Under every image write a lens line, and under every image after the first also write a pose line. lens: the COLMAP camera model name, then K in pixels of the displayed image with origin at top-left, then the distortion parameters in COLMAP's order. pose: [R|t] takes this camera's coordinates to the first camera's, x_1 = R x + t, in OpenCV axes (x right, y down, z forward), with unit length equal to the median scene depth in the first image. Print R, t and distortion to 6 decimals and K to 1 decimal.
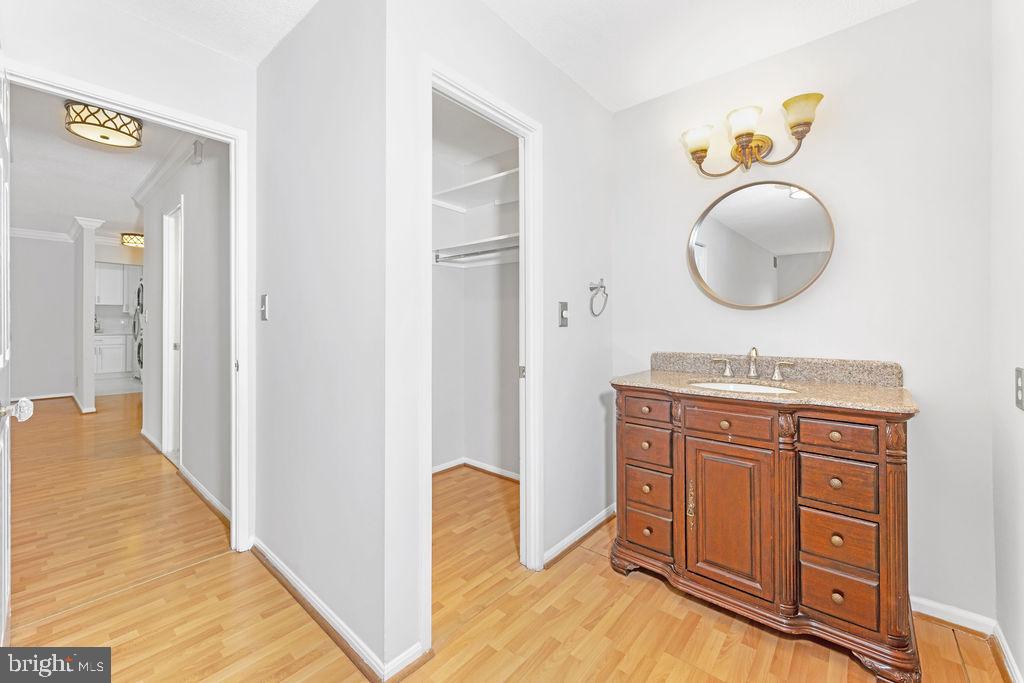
lens RADIAL K [[415.2, 0, 511.0], [0, 415.2, 329.2], [0, 0, 1]] dist [0.000868, 0.000062]
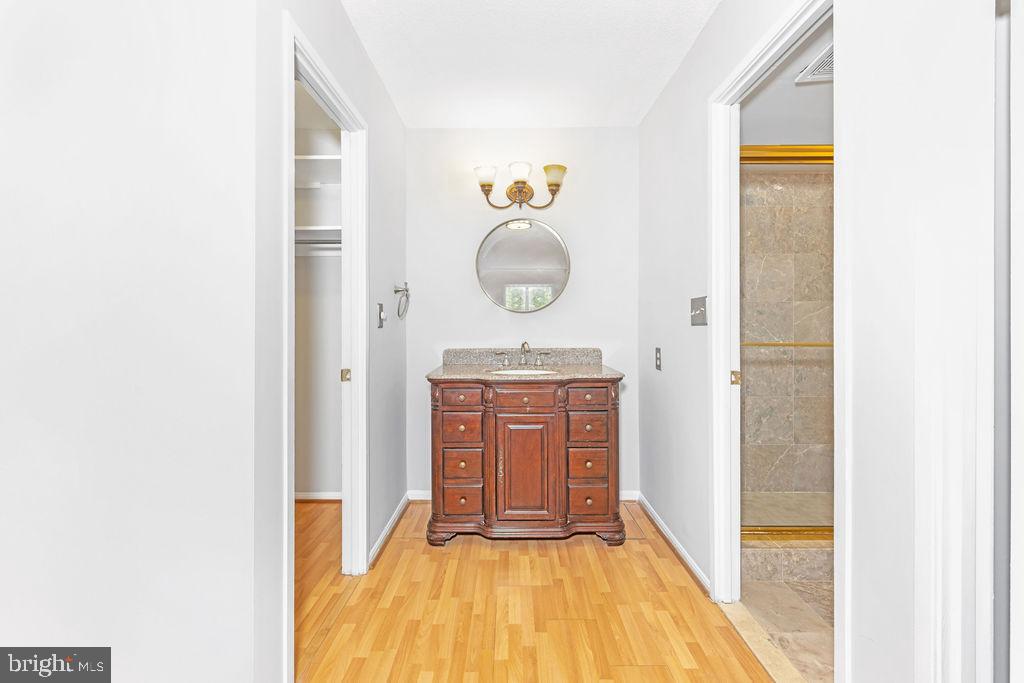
lens RADIAL K [[406.8, 0, 512.9], [0, 406.8, 331.2], [0, 0, 1]] dist [-0.000810, -0.000190]
pose [[0.754683, -0.015979, 0.655895, -0.344211], [0.012424, 0.999872, 0.010063, -0.004950], [-0.655972, 0.000554, 0.754785, 0.037537]]
